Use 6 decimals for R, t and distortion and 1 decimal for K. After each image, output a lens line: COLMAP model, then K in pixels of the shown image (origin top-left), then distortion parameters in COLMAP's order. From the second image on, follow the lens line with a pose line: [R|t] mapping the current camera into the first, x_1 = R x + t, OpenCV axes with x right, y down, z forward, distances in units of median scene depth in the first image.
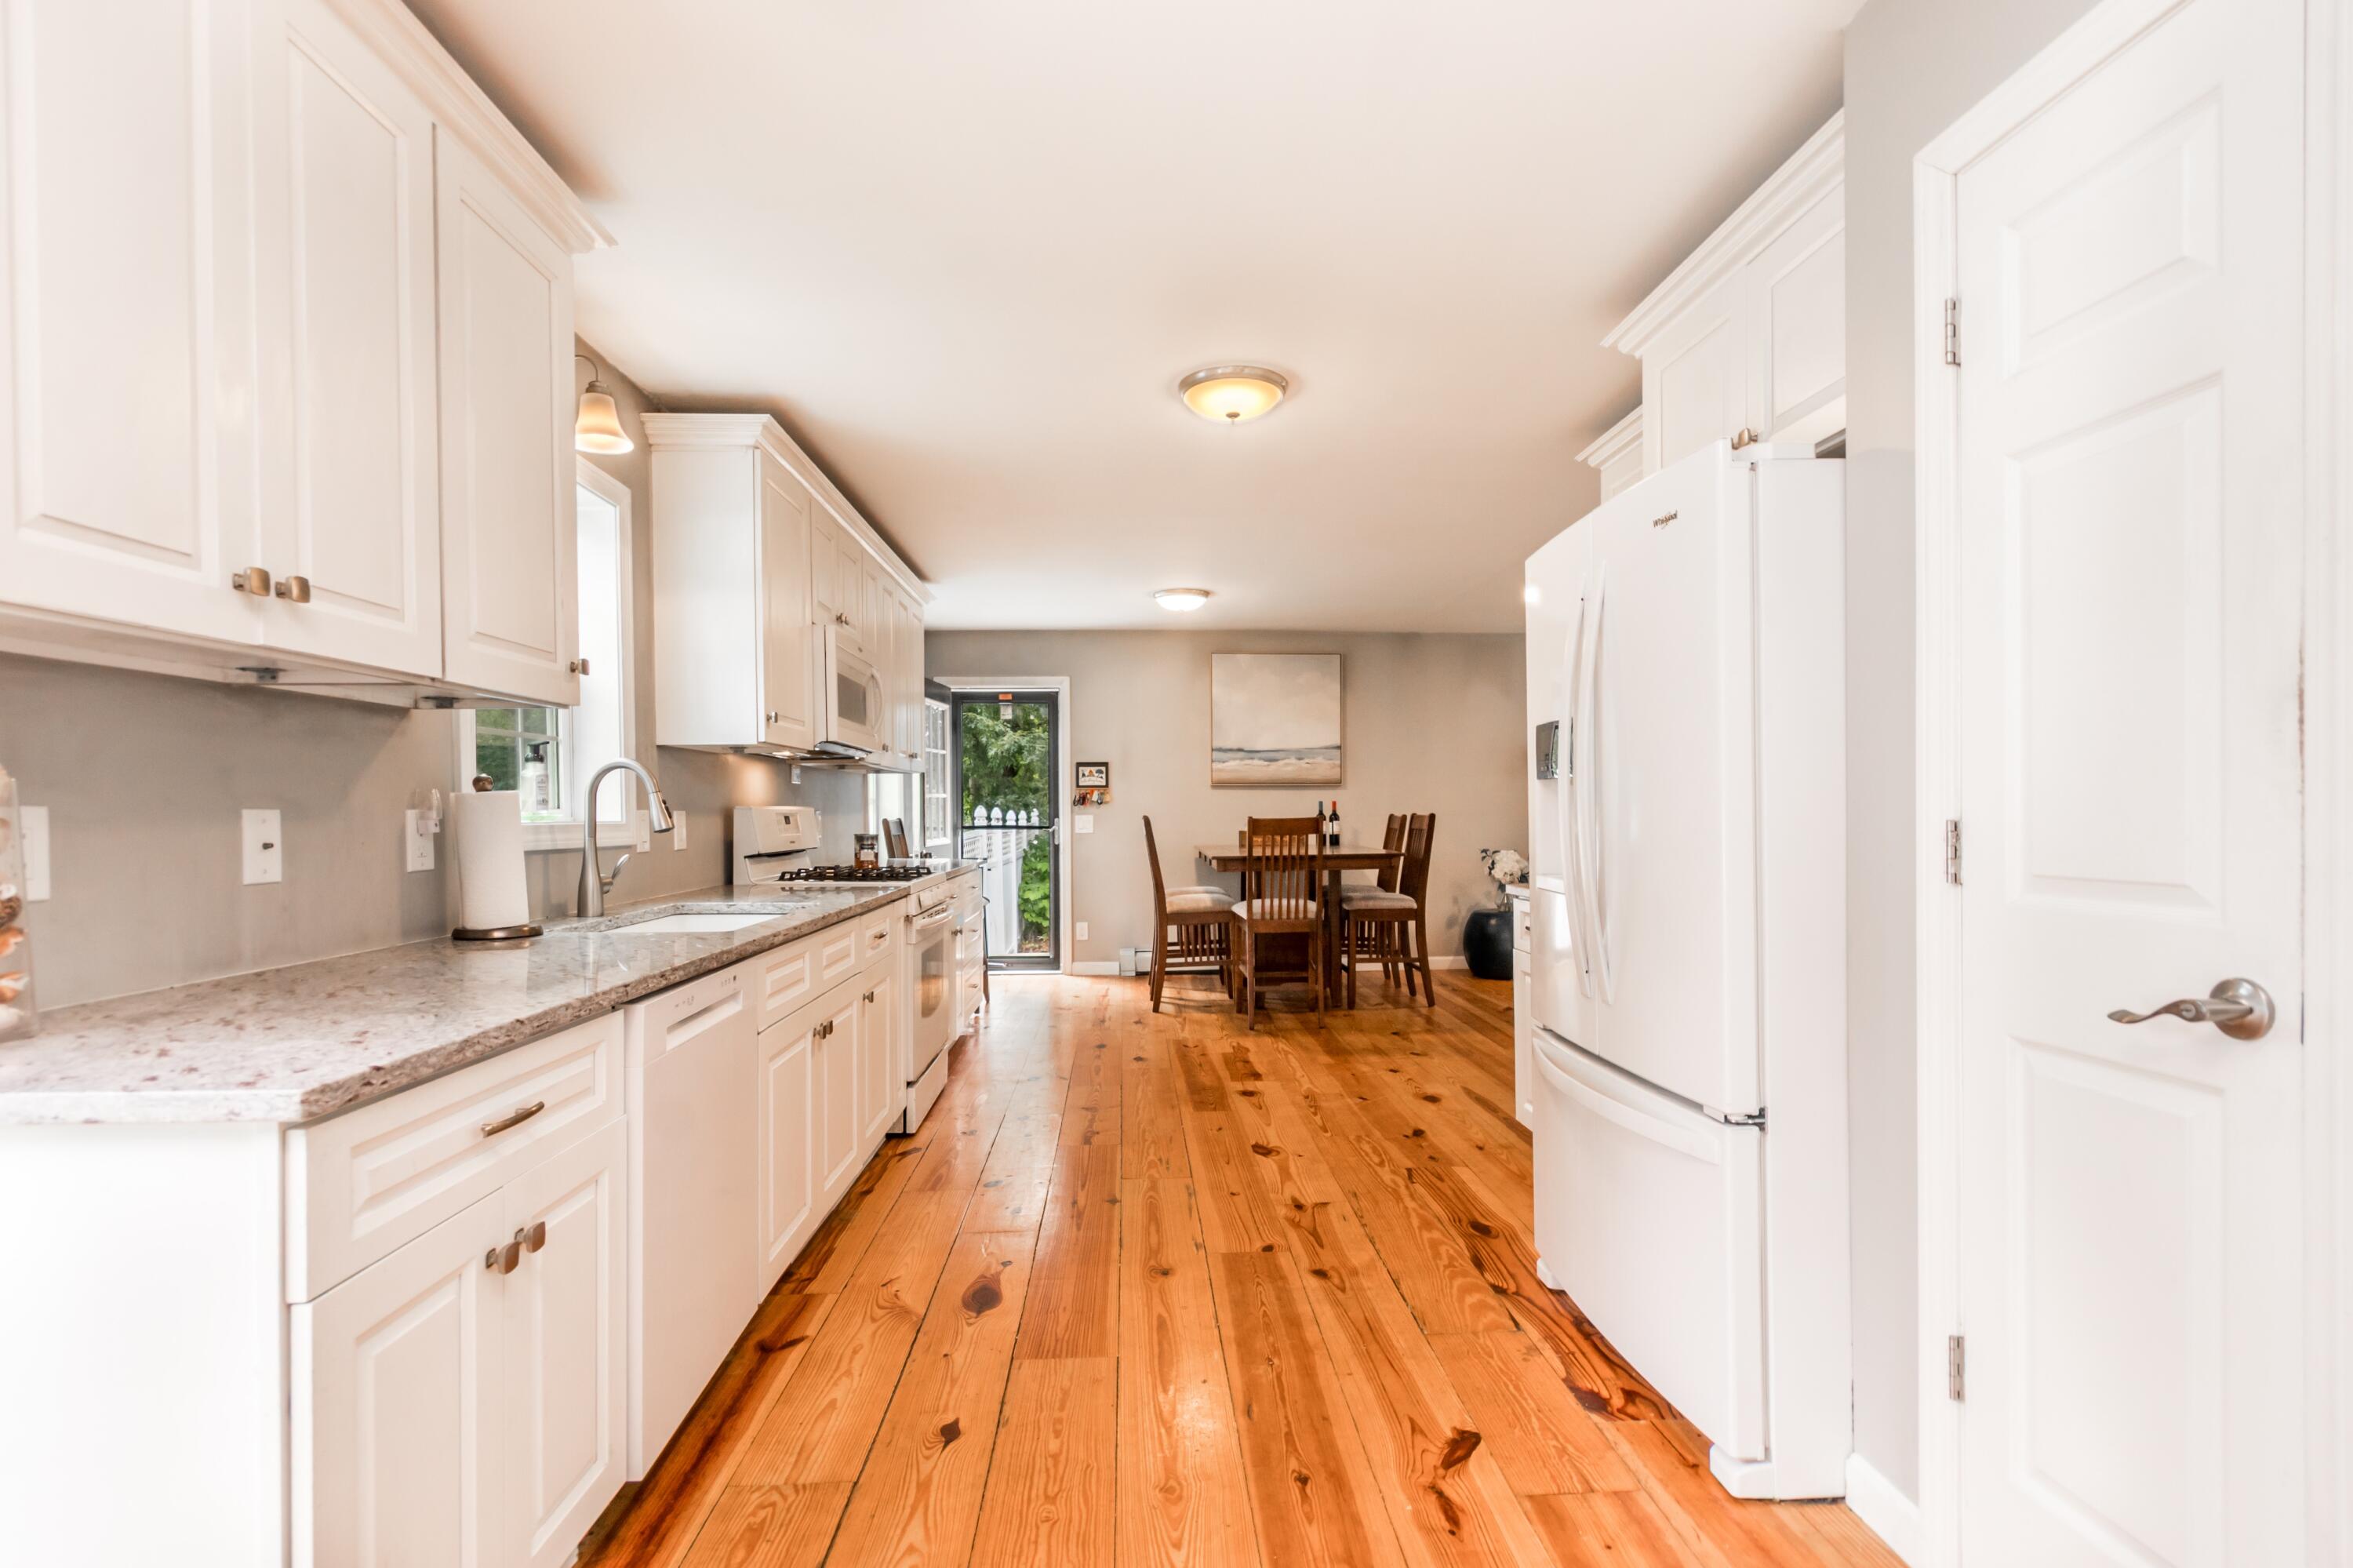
lens RADIAL K [[1118.1, 0, 1187.5], [0, 1118.1, 820.8], [0, 0, 1]] dist [0.004492, -0.000228]
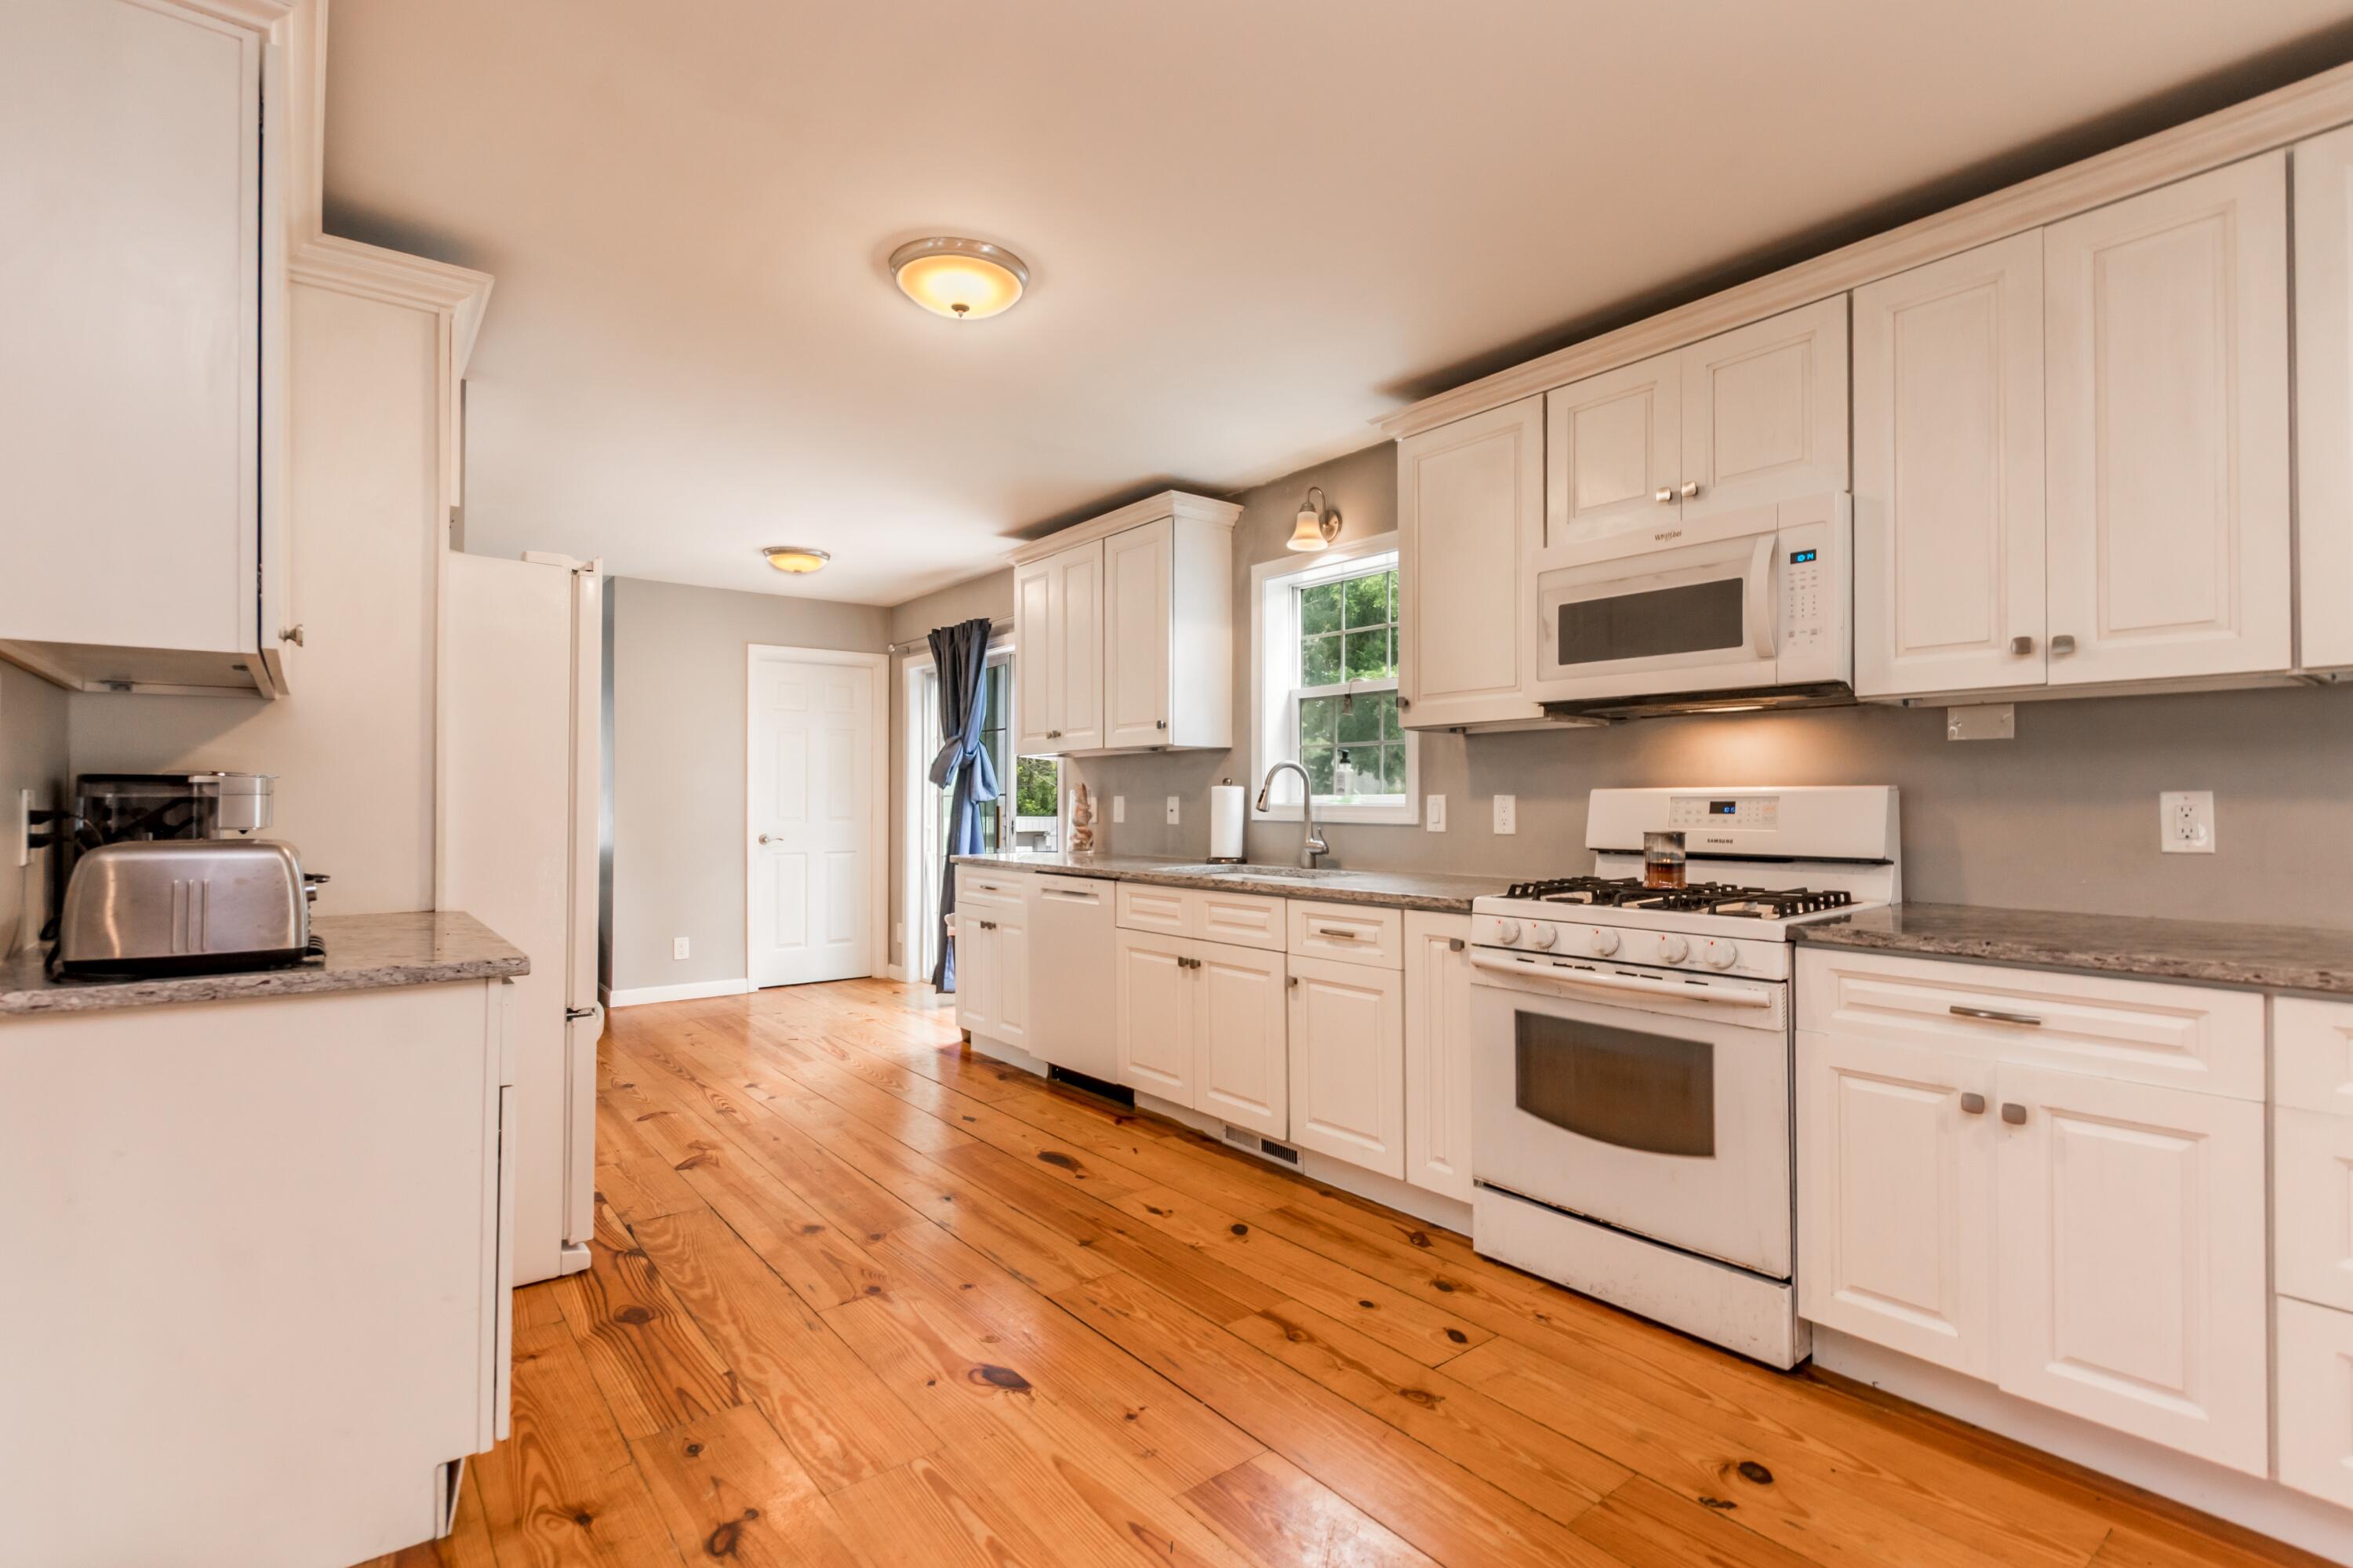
lens RADIAL K [[1086.2, 0, 1180.8], [0, 1086.2, 789.2], [0, 0, 1]] dist [0.002808, 0.000359]
pose [[-0.816638, 0.004409, -0.577134, 0.360878], [0.004749, 0.999988, 0.000920, -0.017514], [0.577131, -0.001990, -0.816649, 1.721261]]
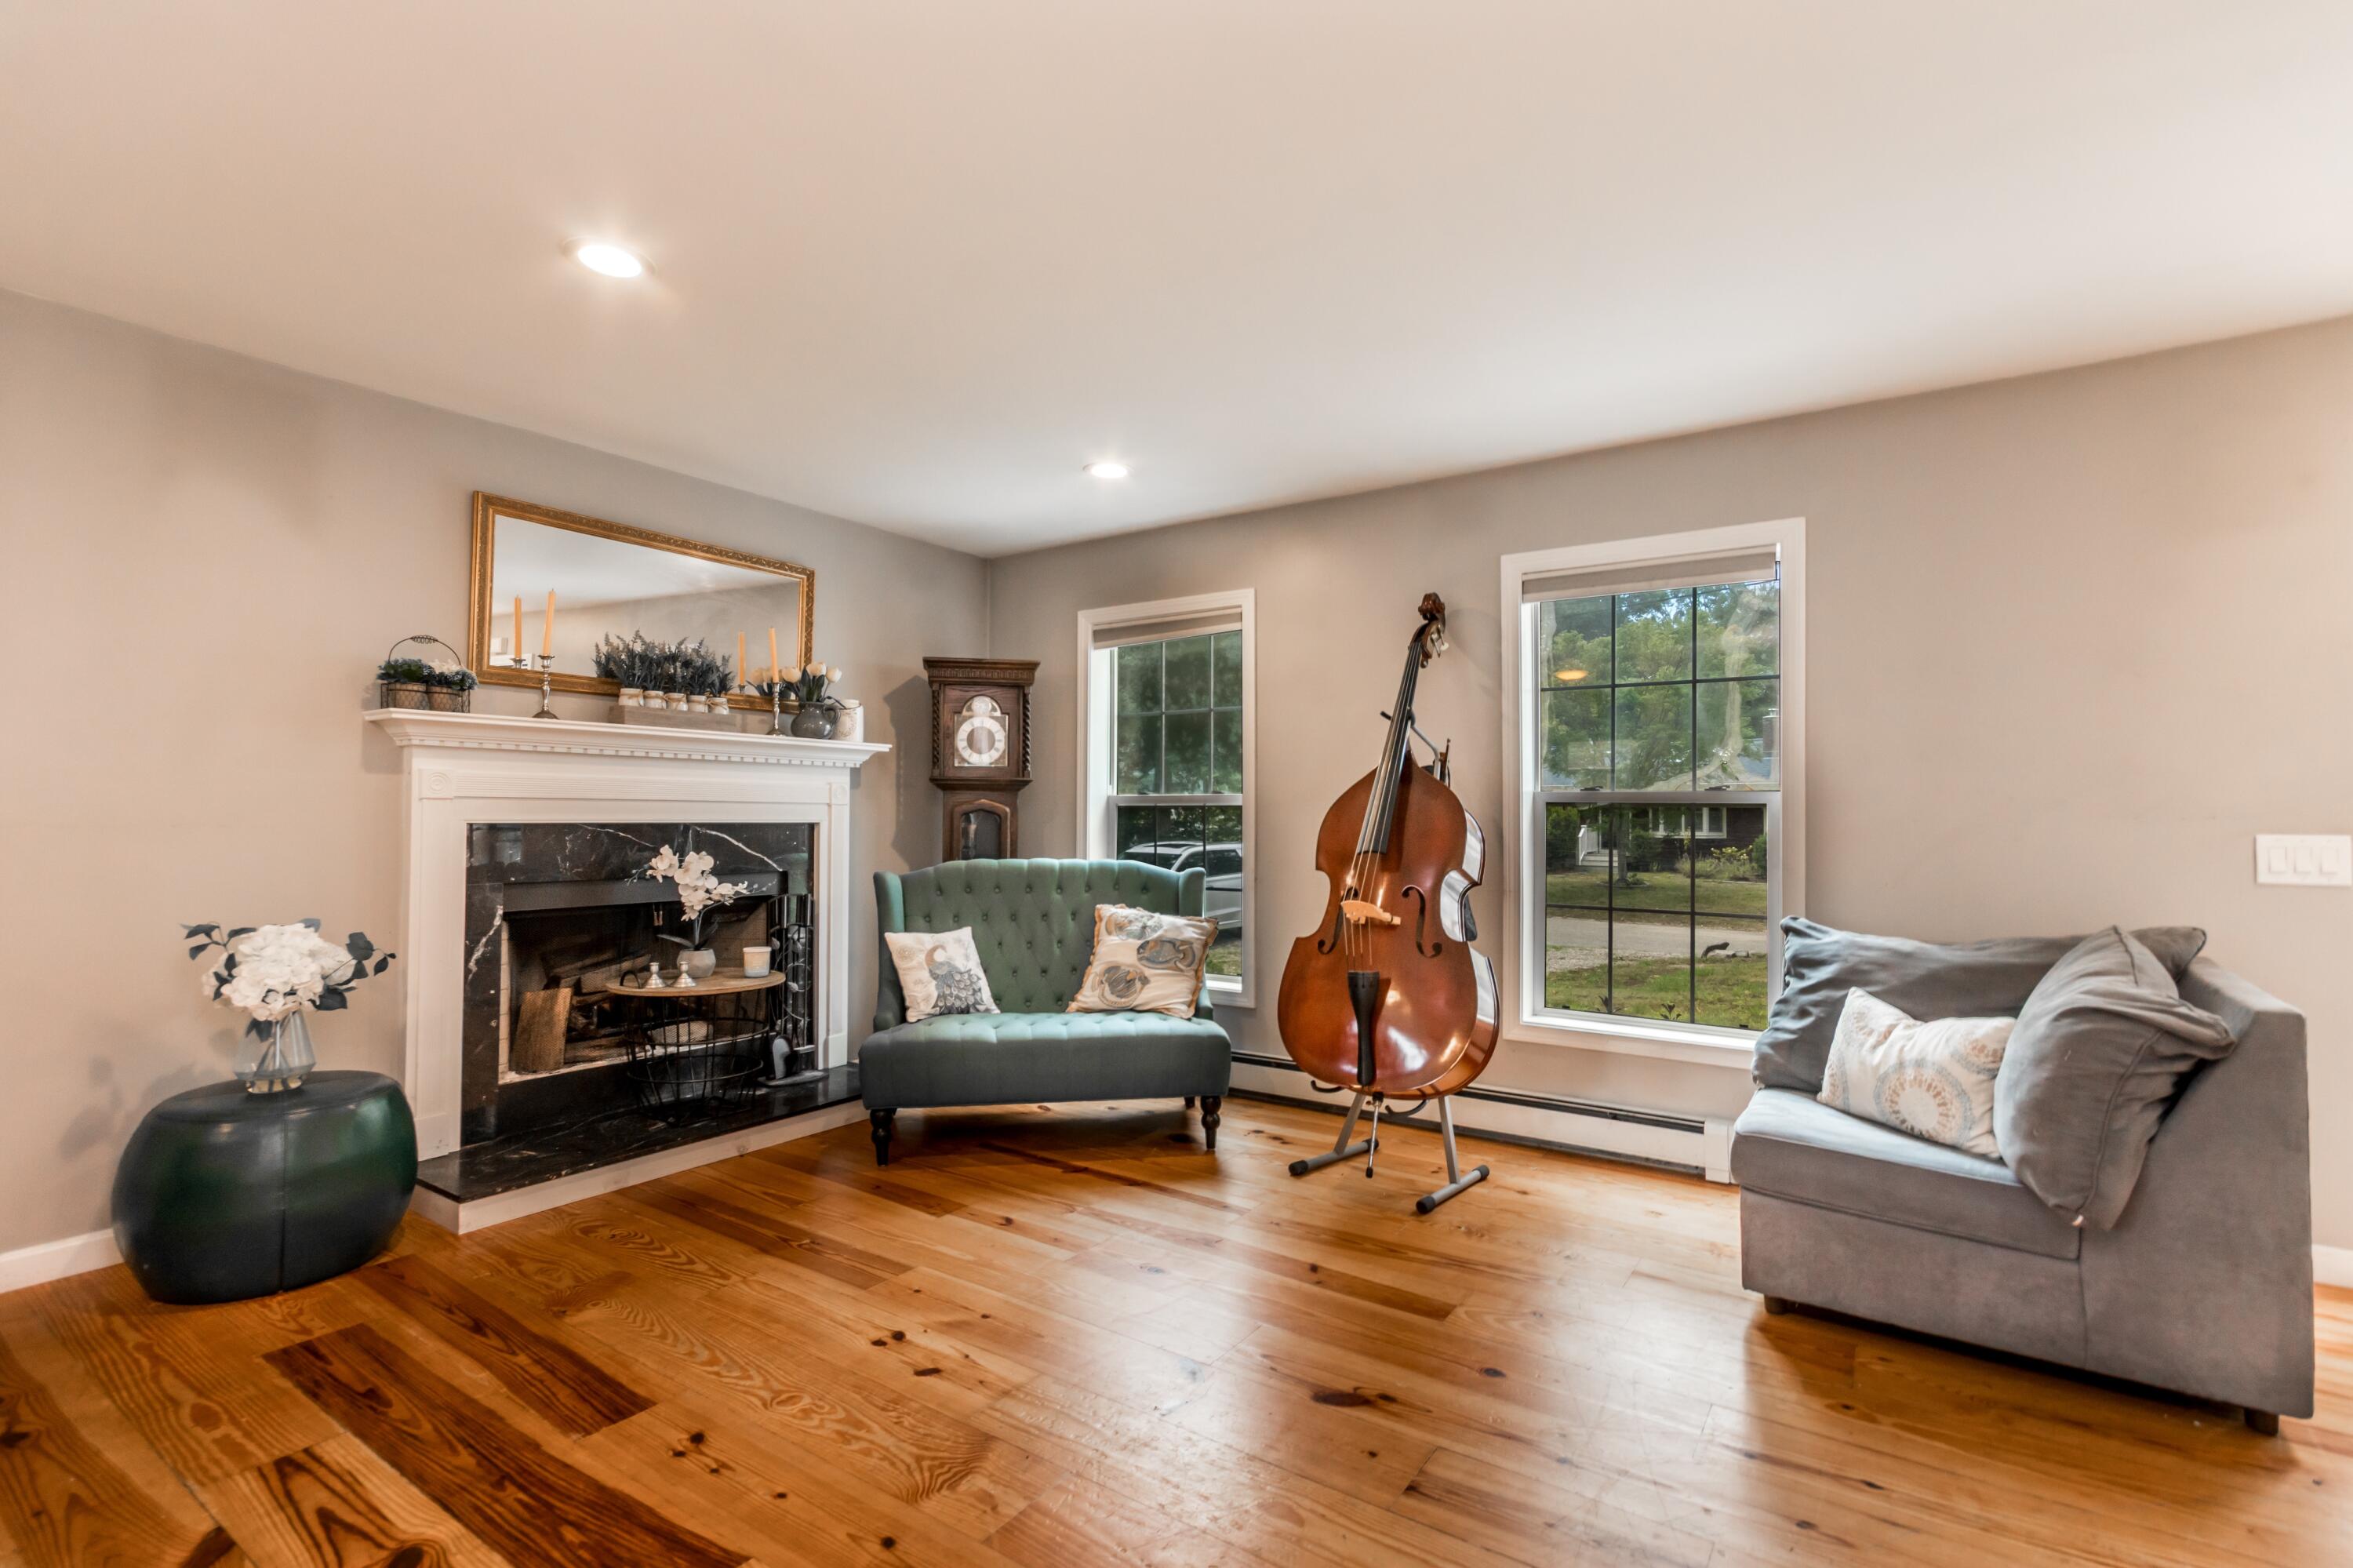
lens RADIAL K [[1086.2, 0, 1187.2], [0, 1086.2, 782.7], [0, 0, 1]] dist [0.002808, 0.000359]
pose [[0.606277, 0.033797, 0.794535, 0.408285], [-0.002991, 0.999186, -0.040220, -0.015921], [-0.795248, 0.022008, 0.605884, 1.233353]]
